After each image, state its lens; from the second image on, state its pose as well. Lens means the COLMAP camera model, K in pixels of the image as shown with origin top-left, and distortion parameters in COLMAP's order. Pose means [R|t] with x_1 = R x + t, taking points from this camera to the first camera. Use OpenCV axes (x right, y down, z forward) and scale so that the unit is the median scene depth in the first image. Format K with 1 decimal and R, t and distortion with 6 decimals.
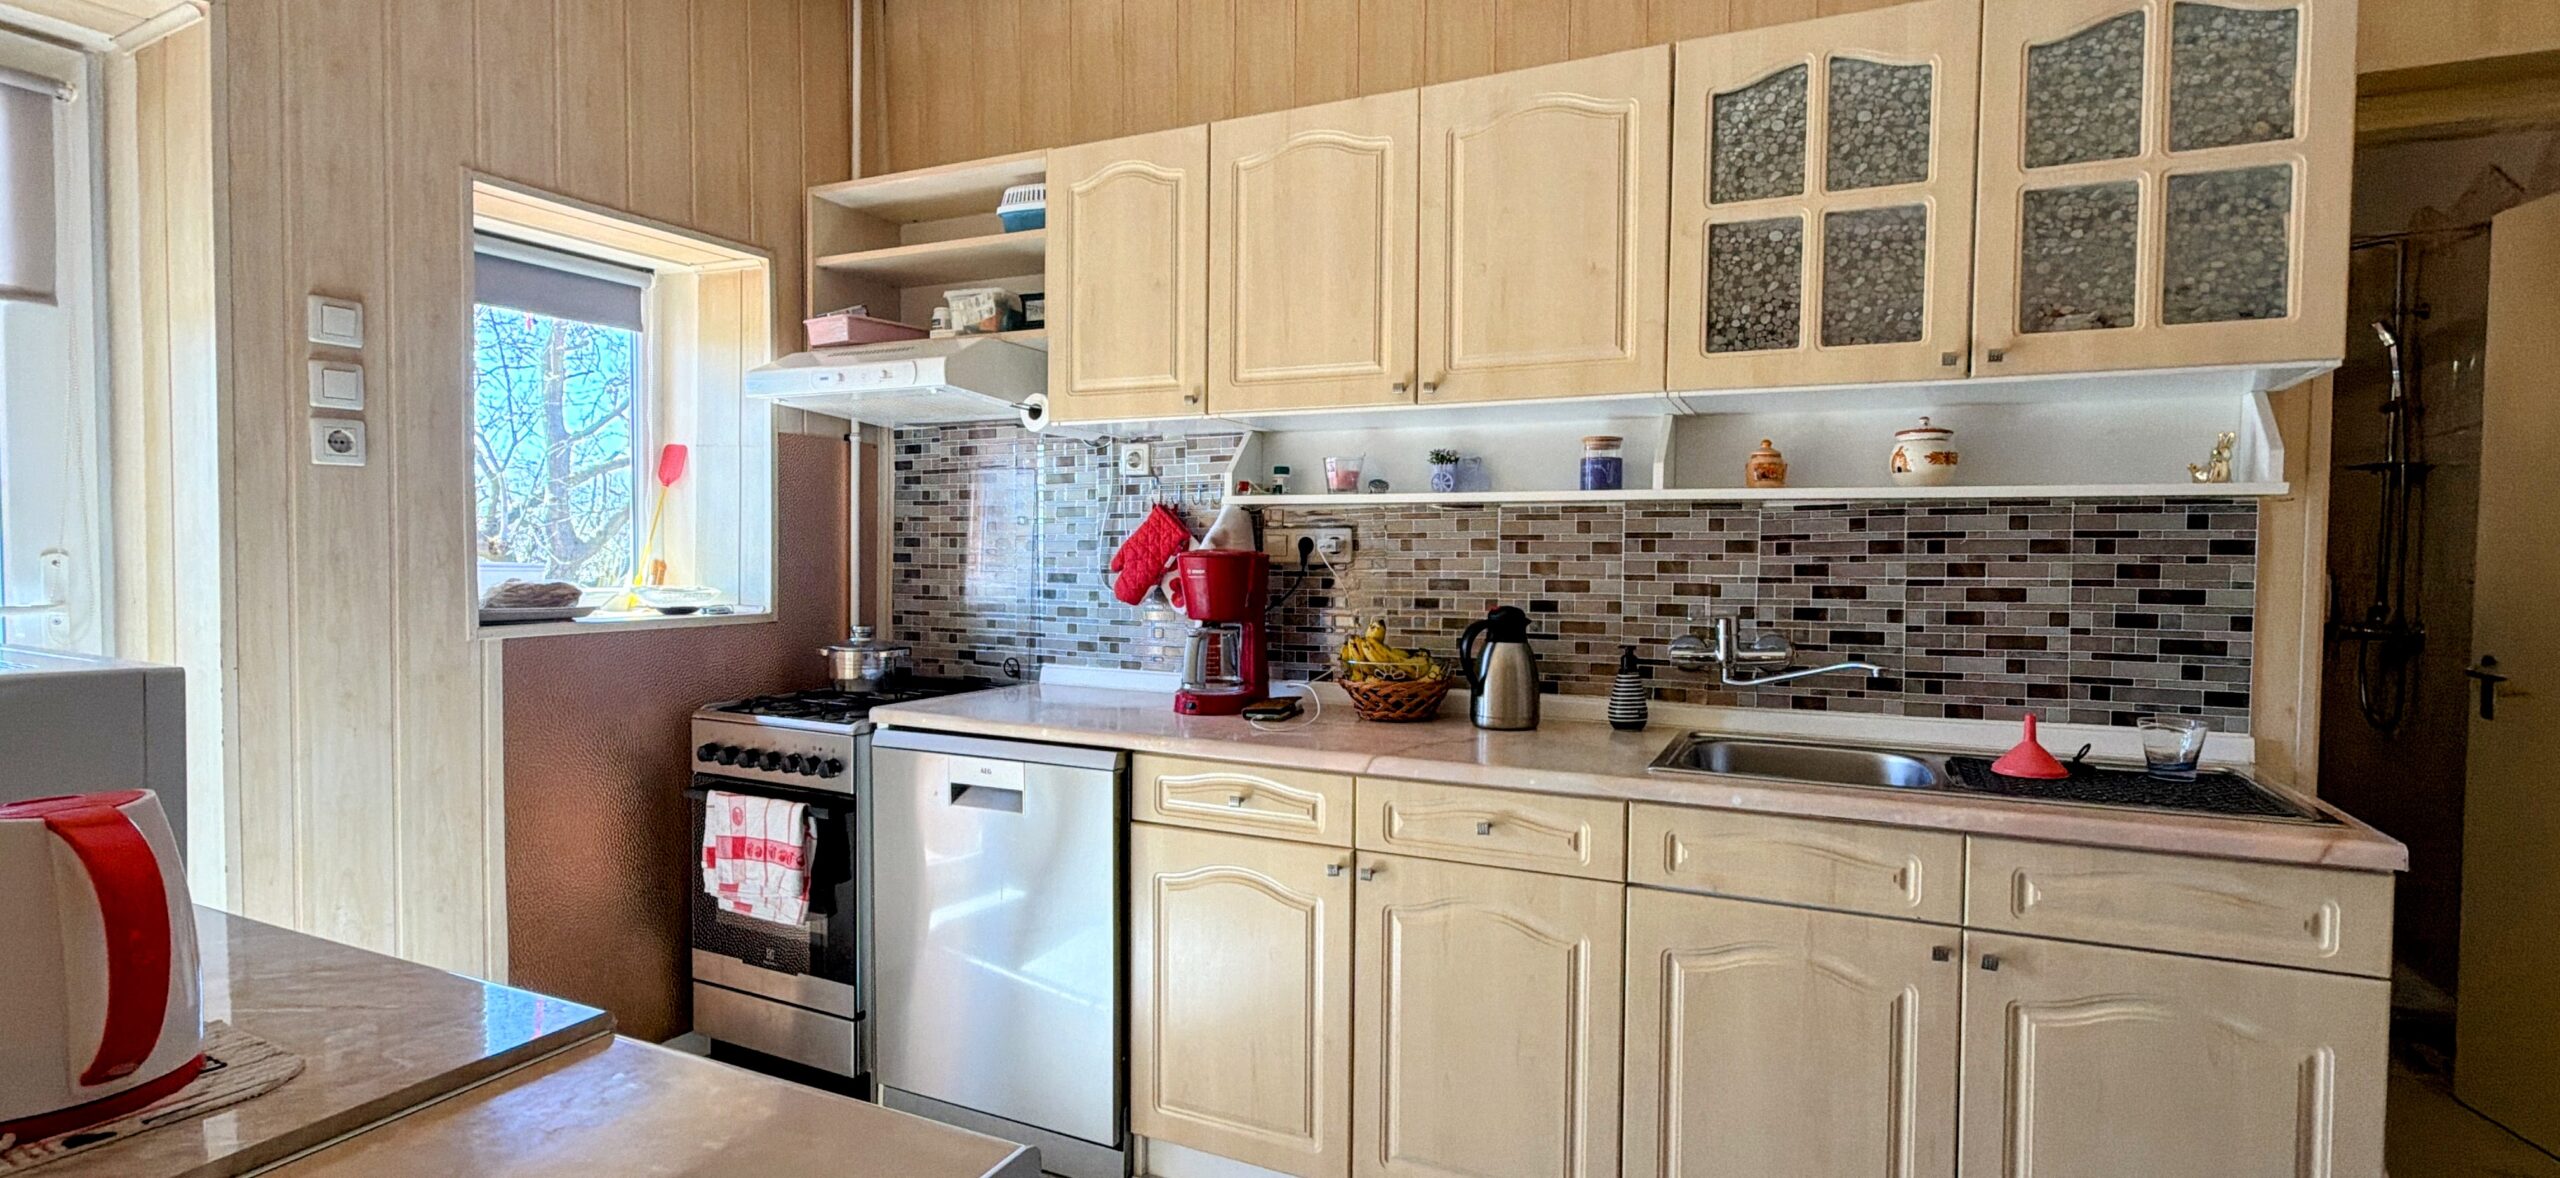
lens RADIAL K [[1158.1, 0, 1290.6], [0, 1158.1, 577.2], [0, 0, 1]] dist [0.004247, -0.002100]
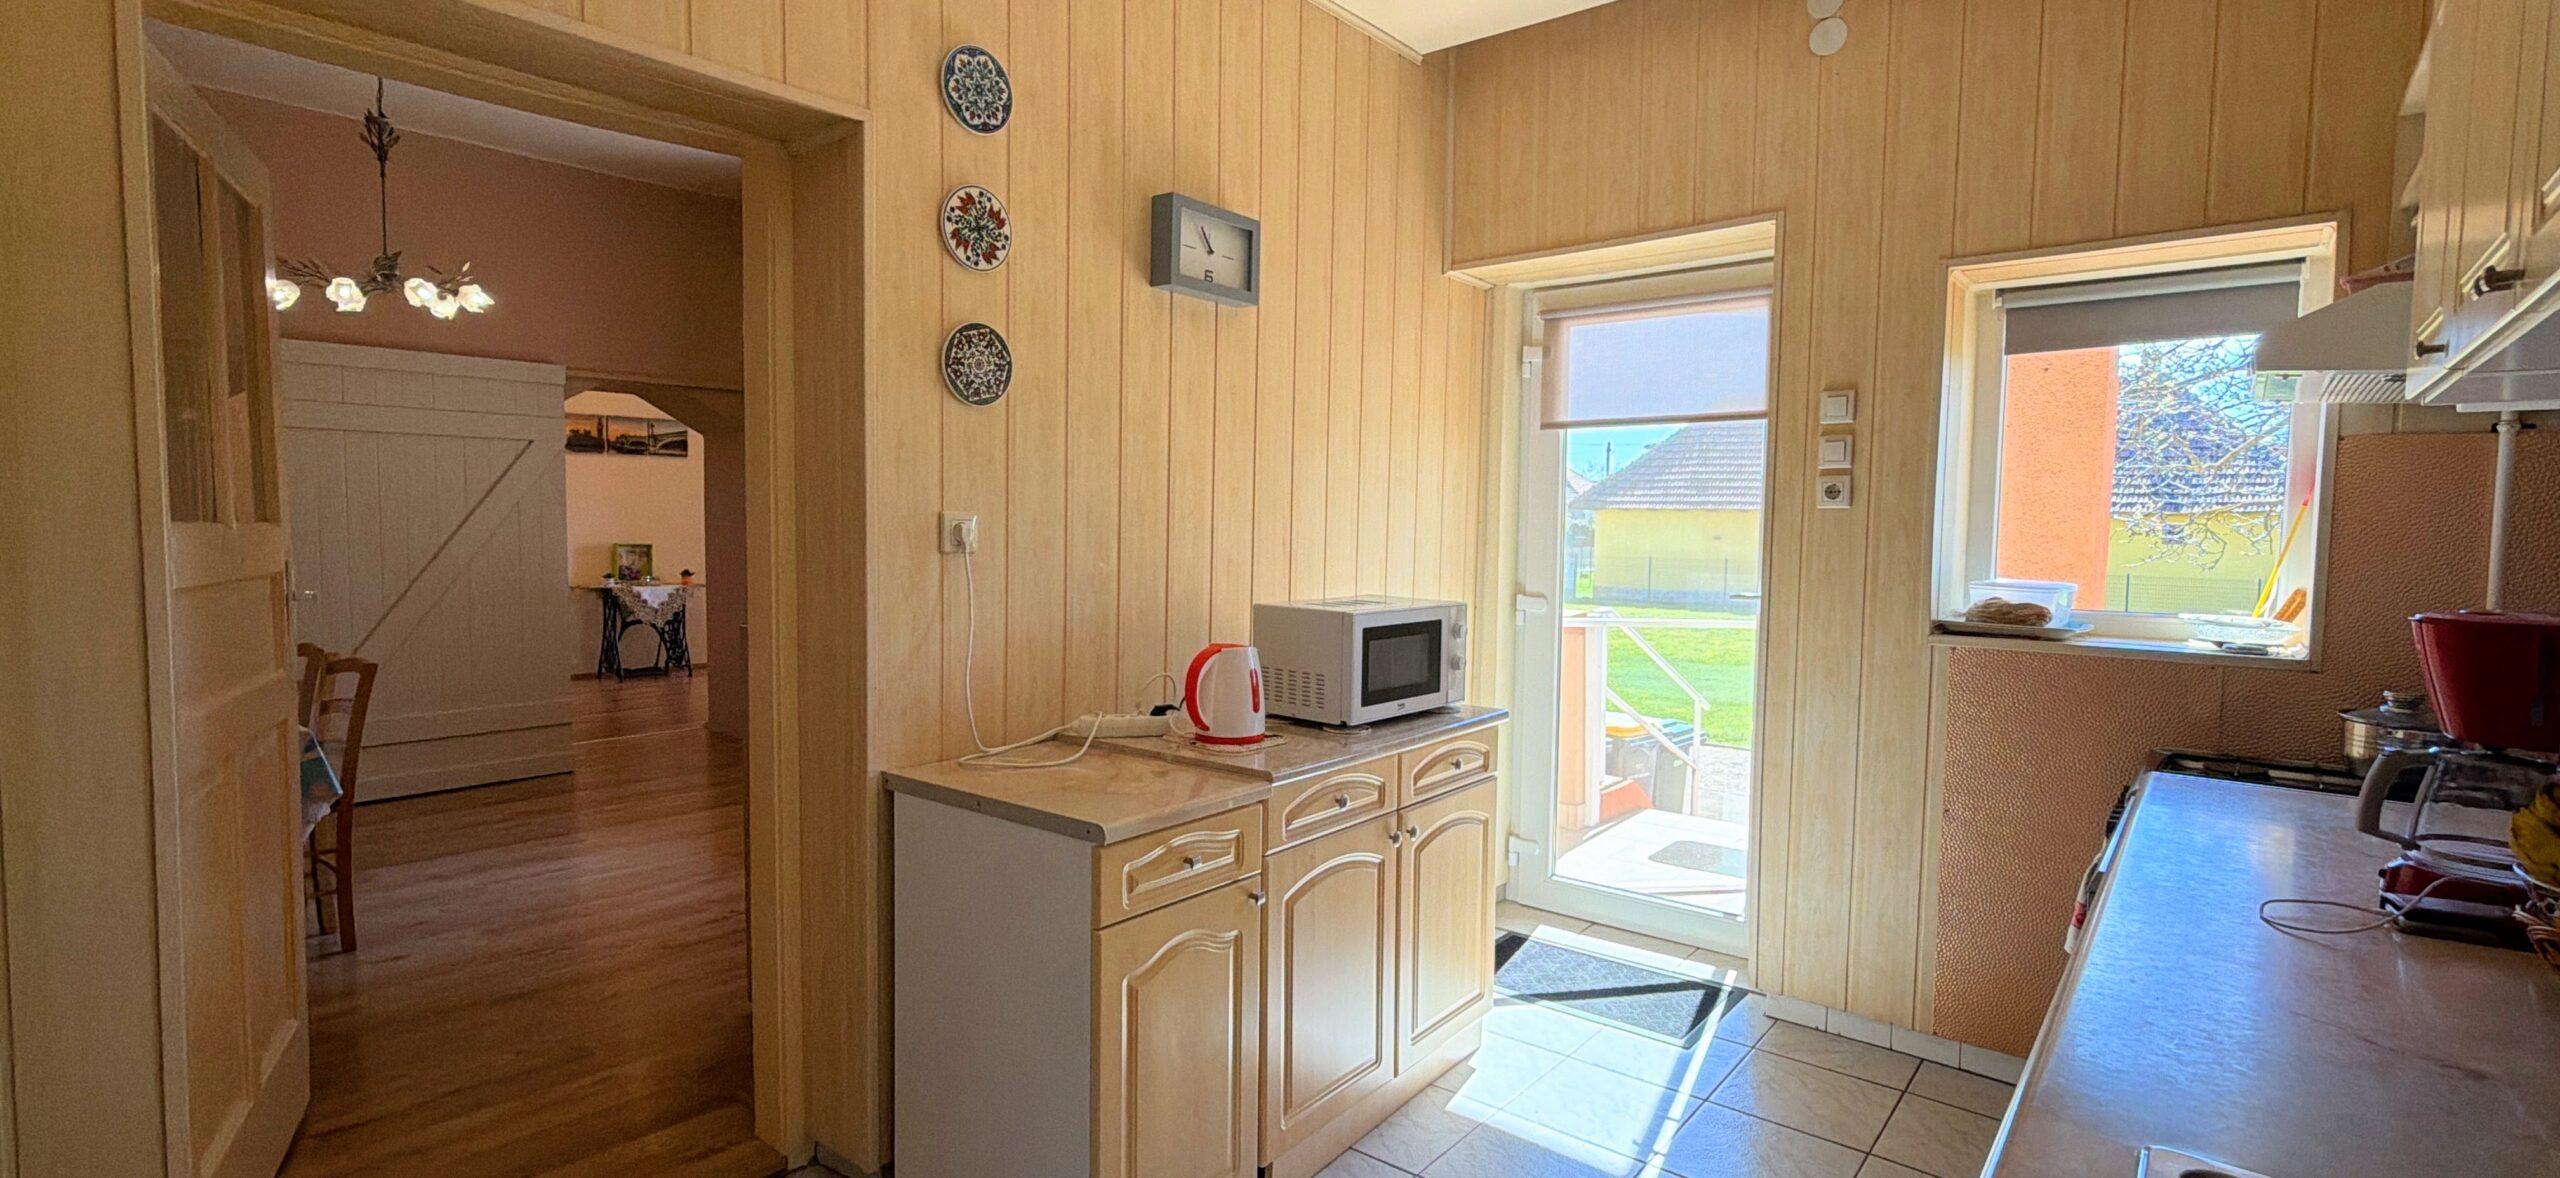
lens RADIAL K [[1158.1, 0, 1276.3], [0, 1158.1, 597.2], [0, 0, 1]] dist [0.004247, -0.002100]
pose [[-0.251786, 0.047811, -0.966601, 0.719697], [-0.041681, 0.997316, 0.060187, -0.044591], [0.966885, 0.055443, -0.249117, 0.694896]]
